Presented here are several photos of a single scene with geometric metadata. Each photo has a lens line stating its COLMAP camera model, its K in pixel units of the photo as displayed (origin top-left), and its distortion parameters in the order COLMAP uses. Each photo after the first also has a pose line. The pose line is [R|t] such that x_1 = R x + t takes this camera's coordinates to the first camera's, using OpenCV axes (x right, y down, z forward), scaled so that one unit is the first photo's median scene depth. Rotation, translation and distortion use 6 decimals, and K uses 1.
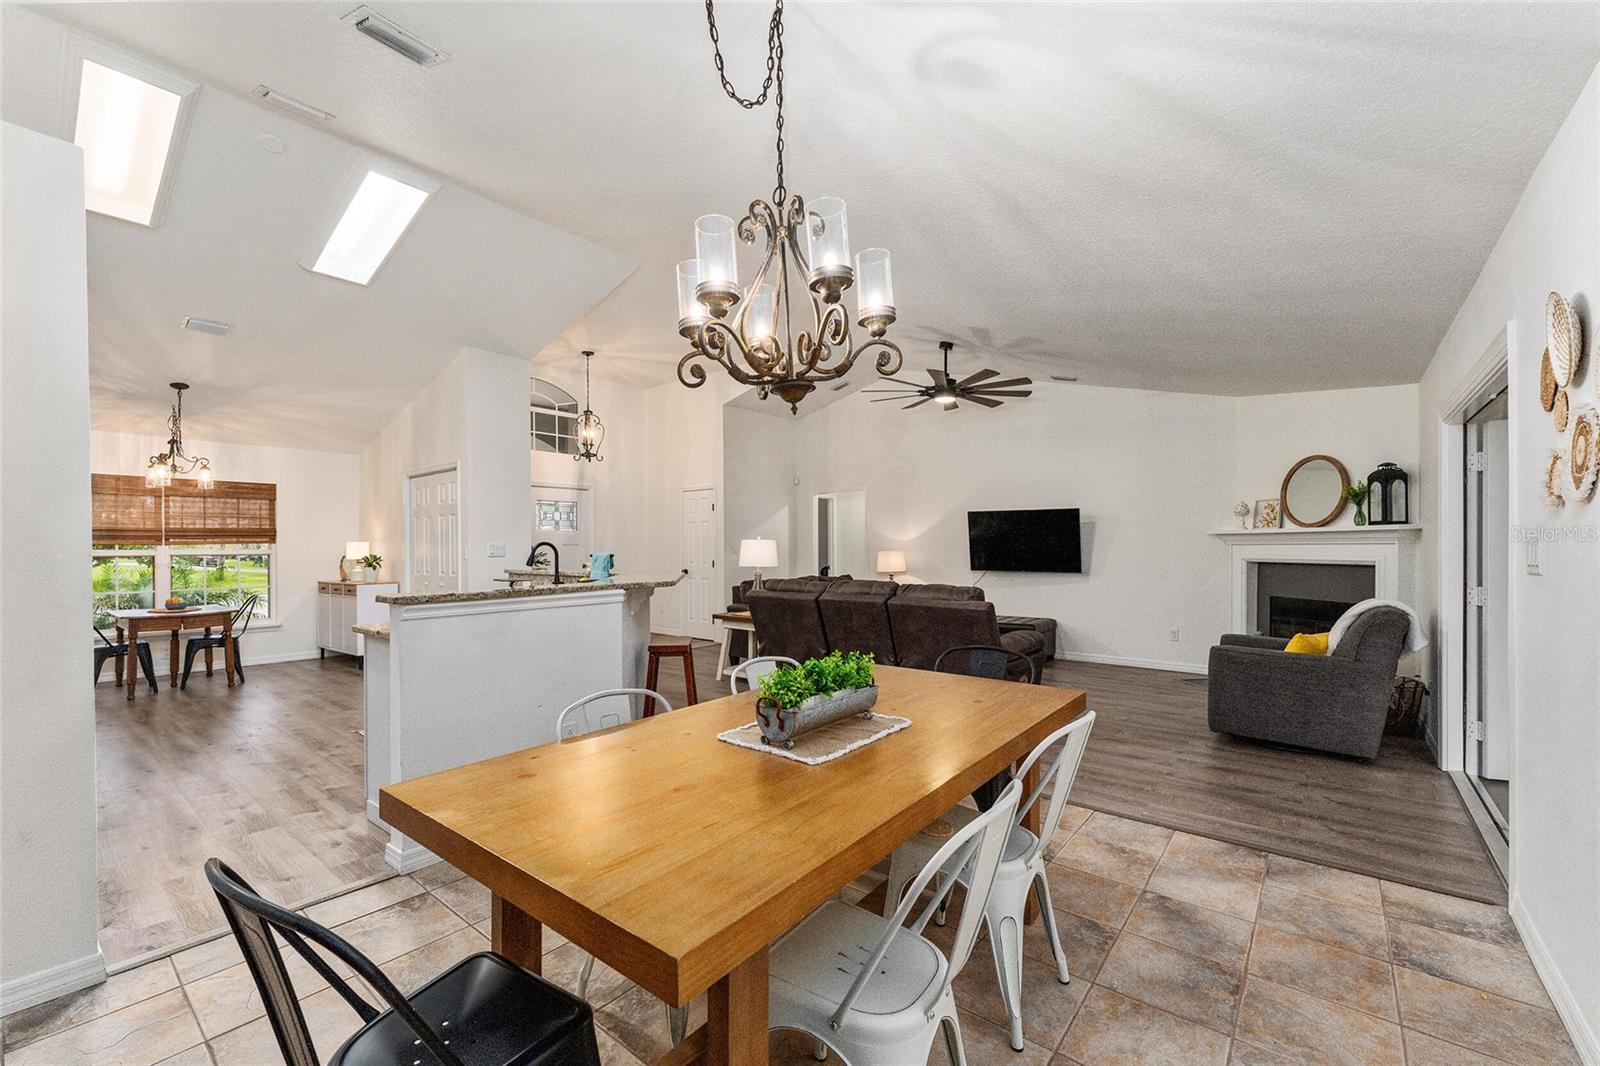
lens RADIAL K [[646.8, 0, 790.7], [0, 646.8, 549.0], [0, 0, 1]] dist [-0.007456, 0.000329]
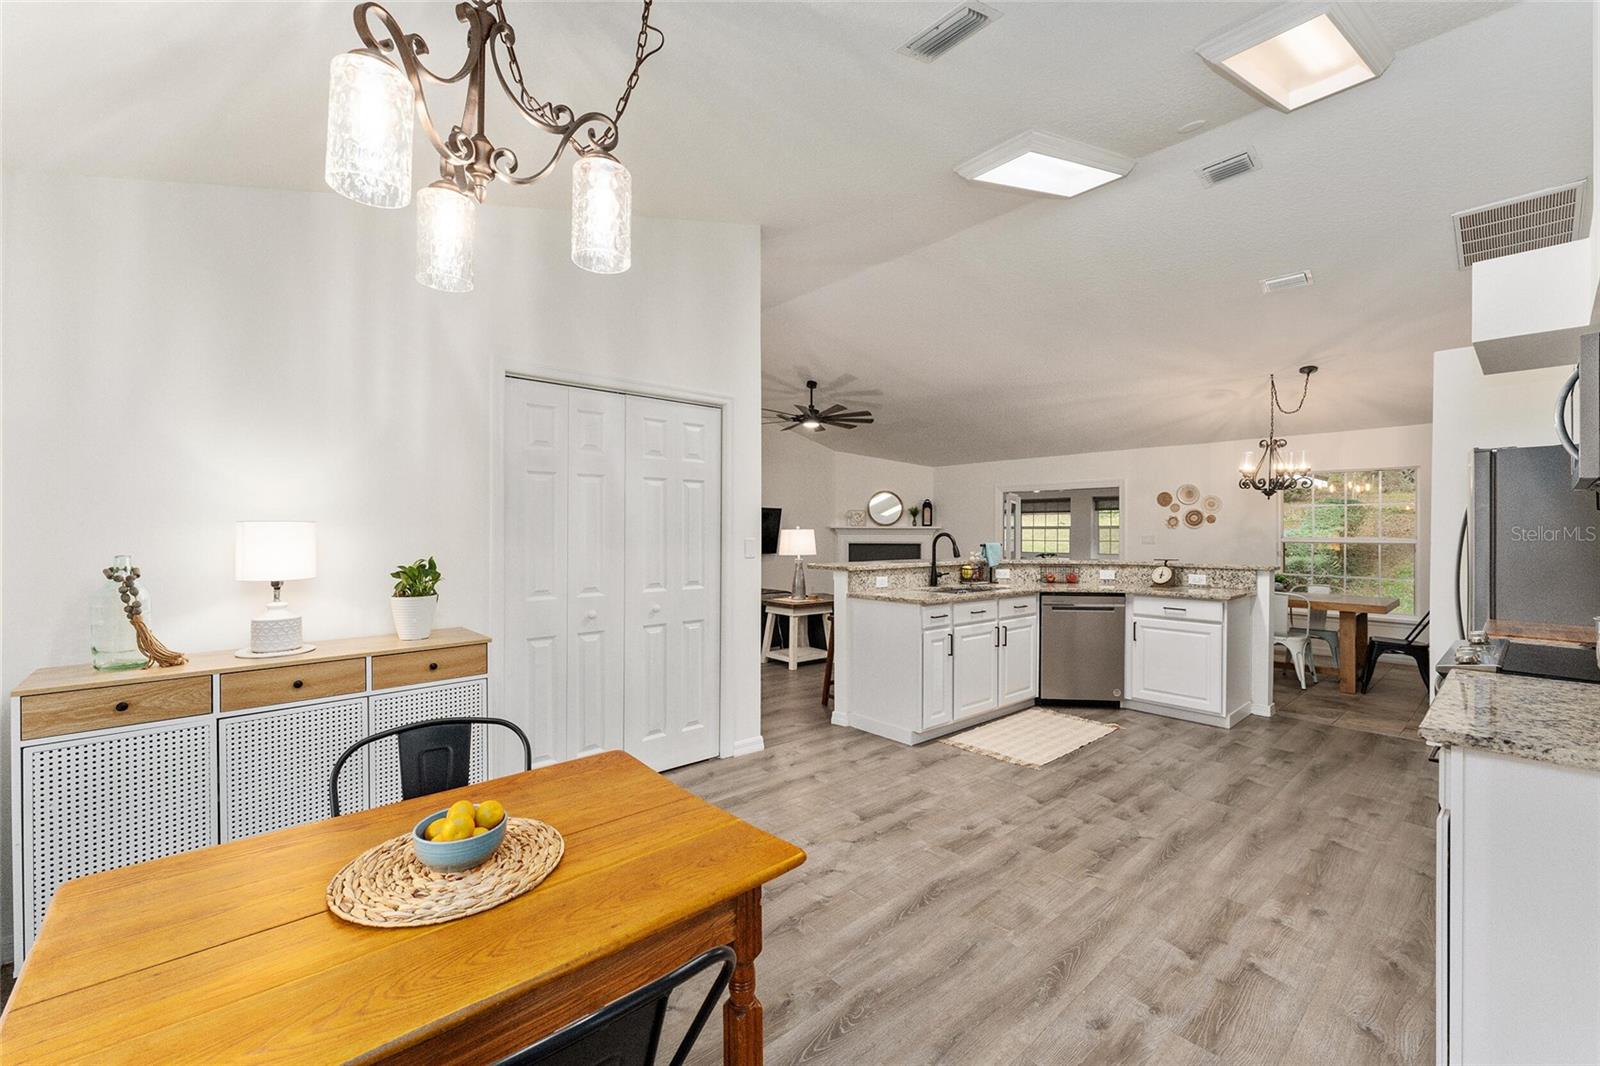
lens RADIAL K [[646.8, 0, 793.8], [0, 646.8, 529.6], [0, 0, 1]] dist [-0.007456, 0.000329]
pose [[0.175775, 0.010252, 0.984377, -1.085291], [0.001724, 0.999941, -0.010722, -0.004146], [-0.984429, 0.003581, 0.175747, 0.823603]]
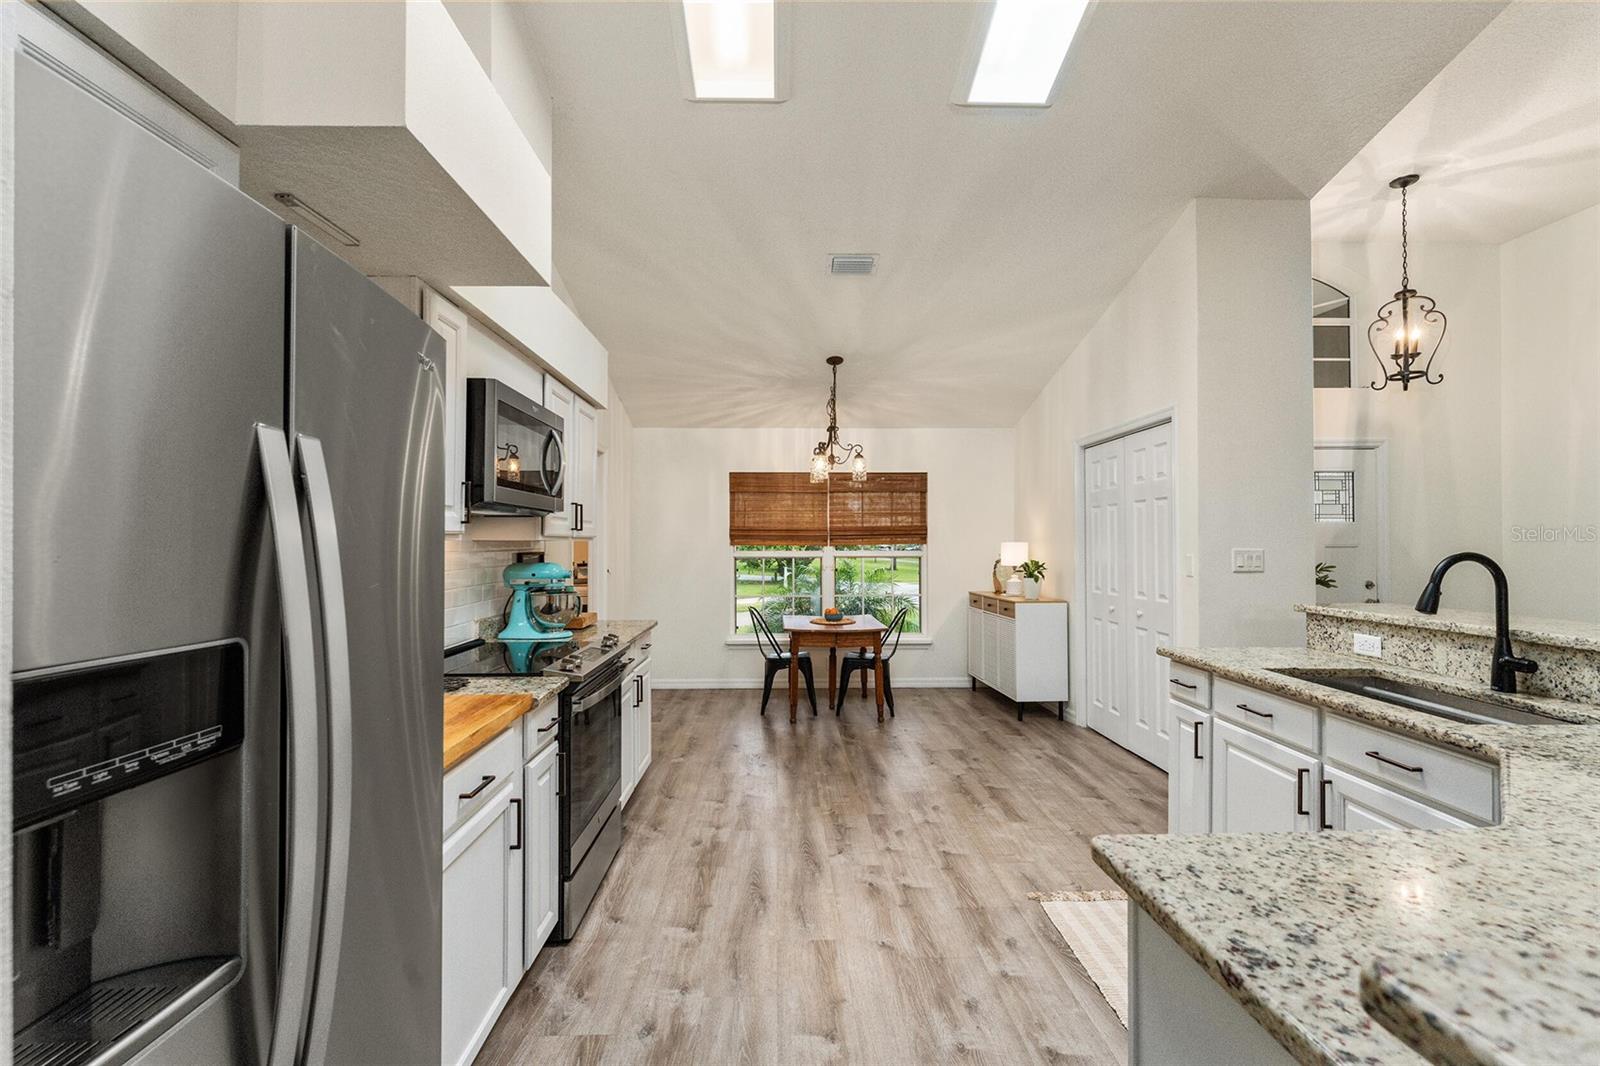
lens RADIAL K [[703.6, 0, 789.2], [0, 703.6, 535.7], [0, 0, 1]] dist [0.002543, 0.000476]
pose [[0.641242, -0.004249, -0.767327, -0.250428], [-0.003867, 0.999954, -0.008769, -0.012371], [0.767329, 0.008591, 0.641196, 0.325785]]
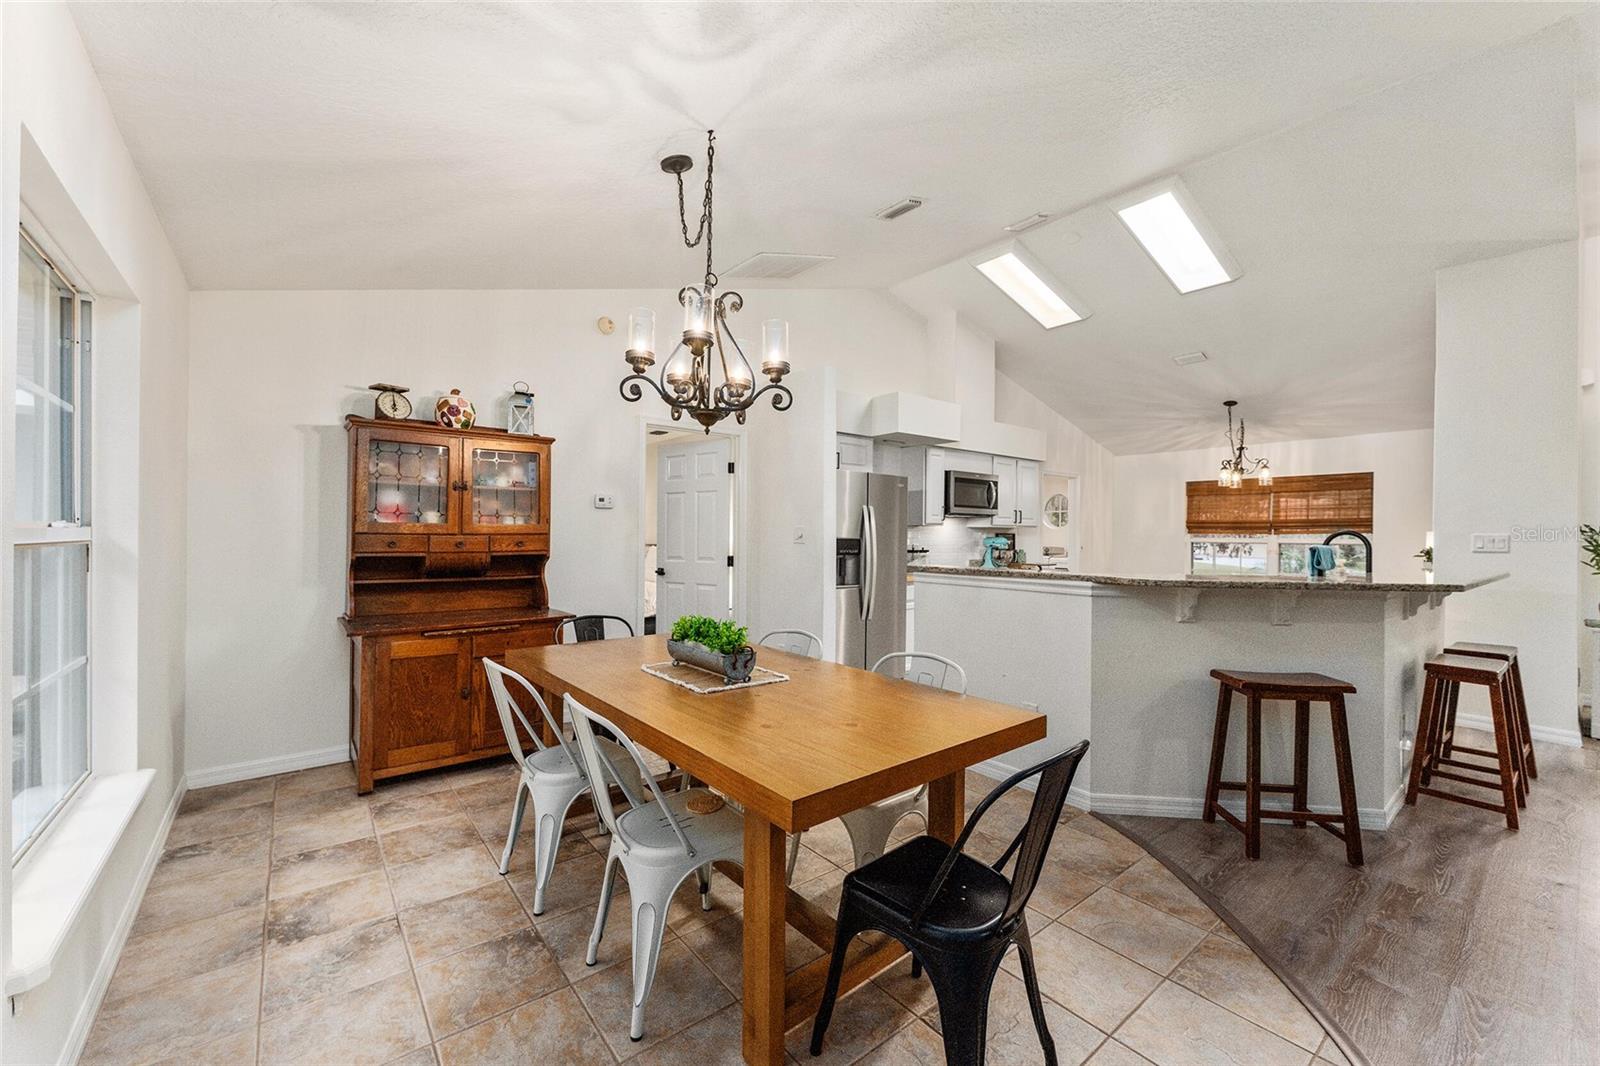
lens RADIAL K [[646.8, 0, 802.7], [0, 646.8, 531.1], [0, 0, 1]] dist [-0.007456, 0.000329]
pose [[-0.207987, -0.003578, -0.978125, 0.374843], [-0.012137, 0.999926, -0.001077, -0.001124], [0.978056, 0.011647, -0.208015, 0.426491]]
